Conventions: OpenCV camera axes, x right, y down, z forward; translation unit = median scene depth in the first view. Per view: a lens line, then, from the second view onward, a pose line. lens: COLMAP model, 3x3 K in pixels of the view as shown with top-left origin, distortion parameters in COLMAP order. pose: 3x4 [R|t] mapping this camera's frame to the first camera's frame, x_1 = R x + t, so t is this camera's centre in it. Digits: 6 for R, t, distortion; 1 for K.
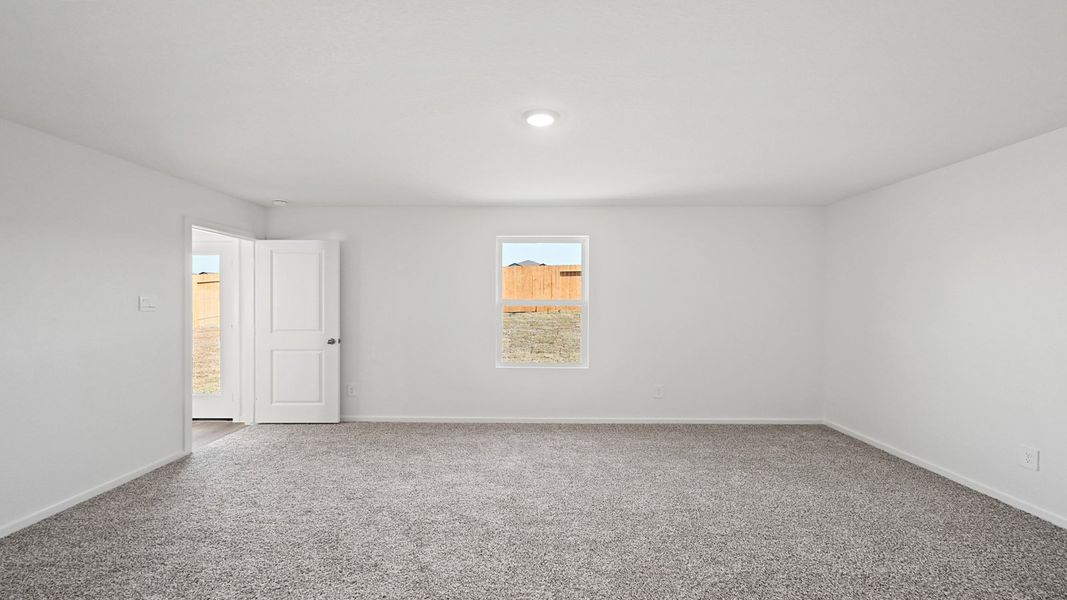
lens RADIAL K [[420.7, 0, 533.9], [0, 420.7, 305.4], [0, 0, 1]] dist [-0.007812, 0.000113]
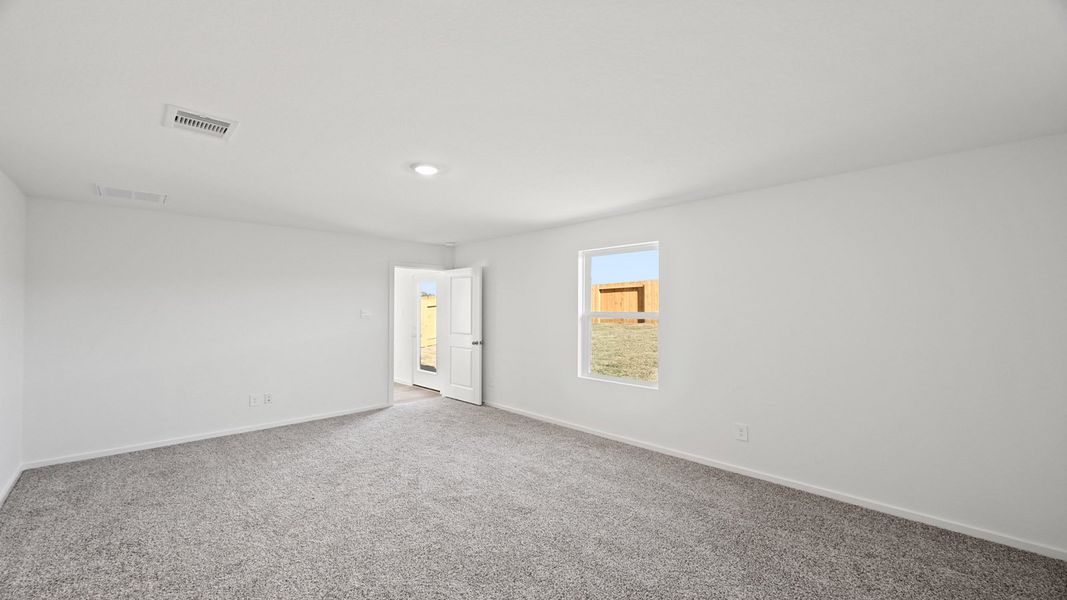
lens RADIAL K [[420.7, 0, 533.9], [0, 420.7, 305.4], [0, 0, 1]] dist [-0.007812, 0.000113]
pose [[0.705228, -0.004737, -0.708964, 0.606014], [-0.003801, 0.999938, -0.010461, -0.019987], [0.708970, 0.010072, 0.705167, 0.190367]]
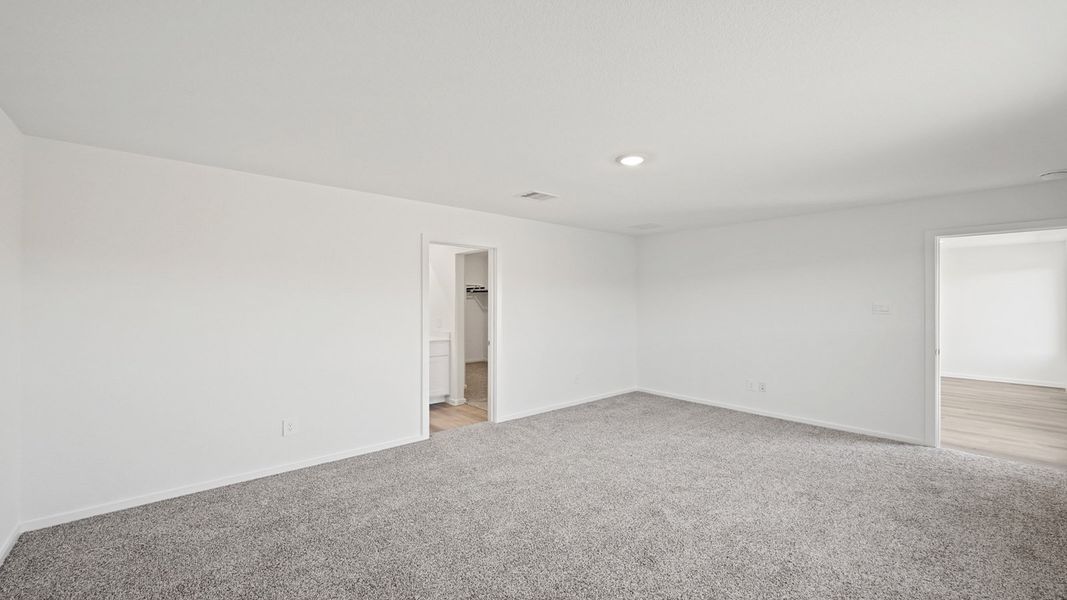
lens RADIAL K [[420.7, 0, 533.9], [0, 420.7, 305.4], [0, 0, 1]] dist [-0.007812, 0.000113]
pose [[-0.754893, 0.003810, -0.655837, 0.558978], [-0.005131, 0.999918, 0.011715, -0.018799], [0.655828, 0.012209, -0.754811, 0.938372]]
